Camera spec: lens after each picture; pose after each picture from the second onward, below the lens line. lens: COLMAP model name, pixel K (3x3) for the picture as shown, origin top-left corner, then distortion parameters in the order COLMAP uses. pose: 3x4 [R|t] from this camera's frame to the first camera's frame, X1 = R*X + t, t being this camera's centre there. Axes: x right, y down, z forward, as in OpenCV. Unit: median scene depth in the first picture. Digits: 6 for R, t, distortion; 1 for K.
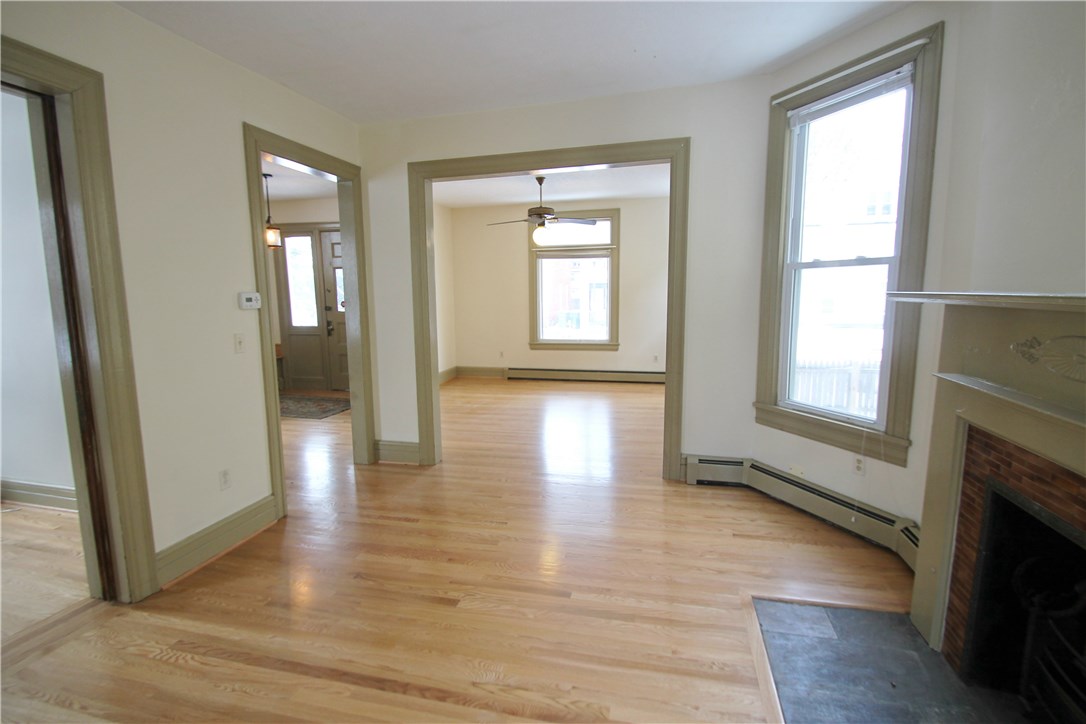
lens RADIAL K [[512.0, 0, 544.1], [0, 512.0, 361.2], [0, 0, 1]] dist [0.006275, -0.012193]
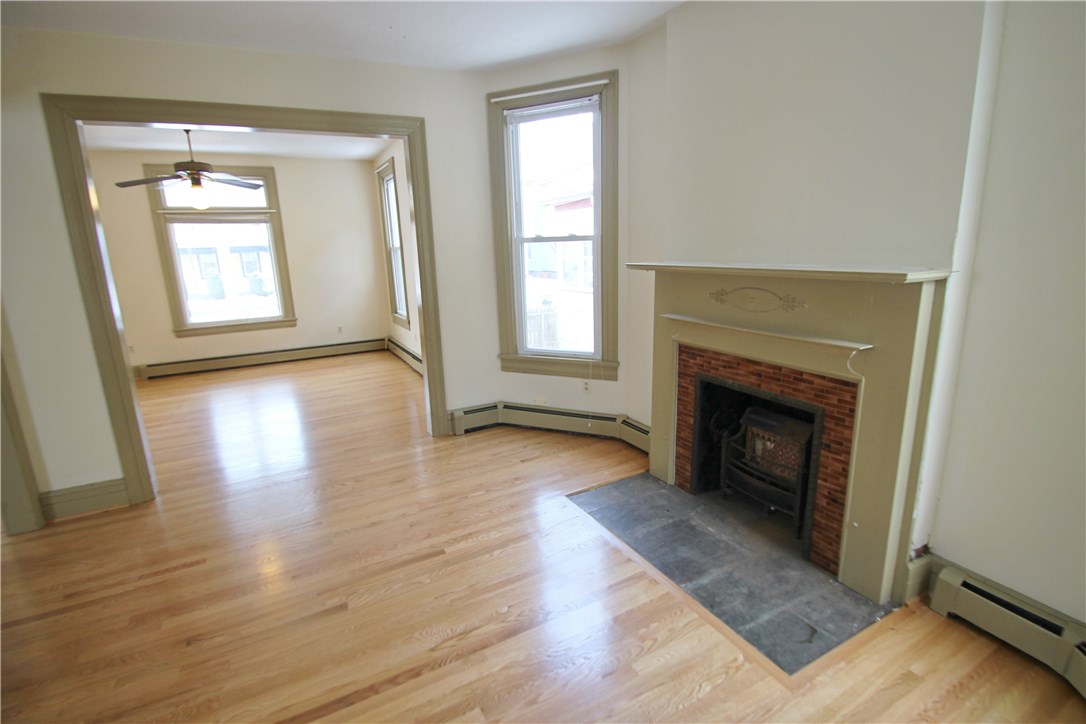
lens RADIAL K [[512.0, 0, 546.5], [0, 512.0, 362.1], [0, 0, 1]] dist [0.006275, -0.012193]
pose [[0.739237, -0.164864, 0.652954, -0.345749], [0.114572, 0.986226, 0.119300, -0.039292], [-0.663628, -0.013381, 0.747943, 0.029541]]
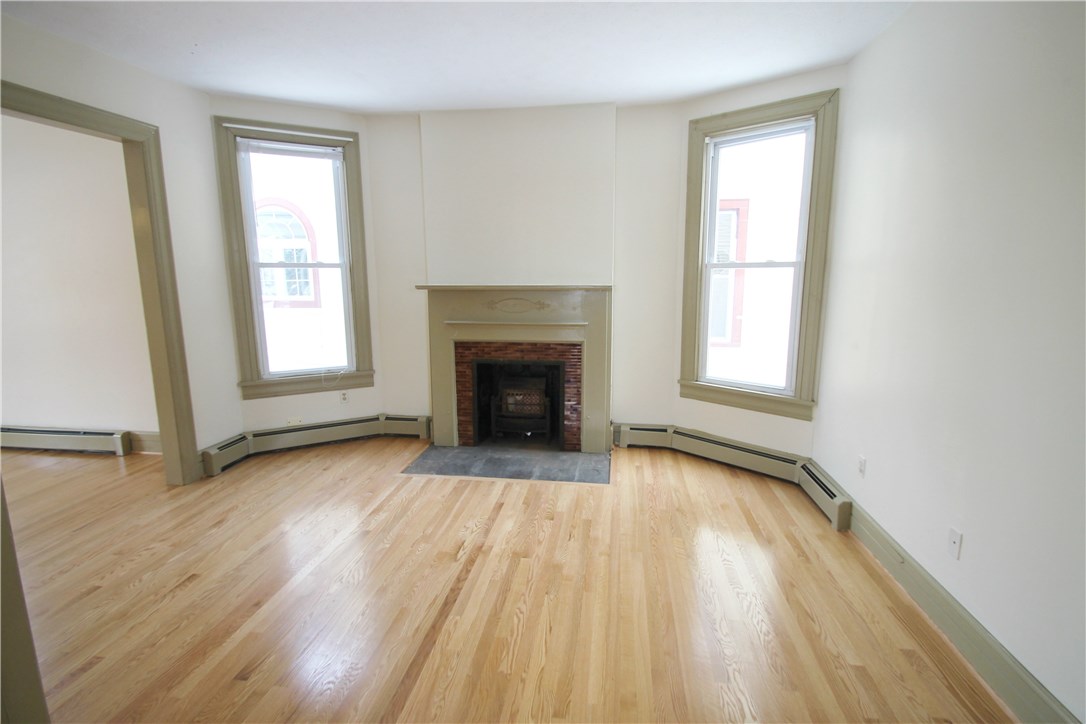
lens RADIAL K [[512.0, 0, 547.5], [0, 512.0, 363.7], [0, 0, 1]] dist [0.006275, -0.012193]
pose [[-0.110036, -0.159941, 0.980975, -0.917188], [0.138896, 0.974809, 0.174516, -0.077236], [-0.984175, 0.155457, -0.085048, 0.482704]]
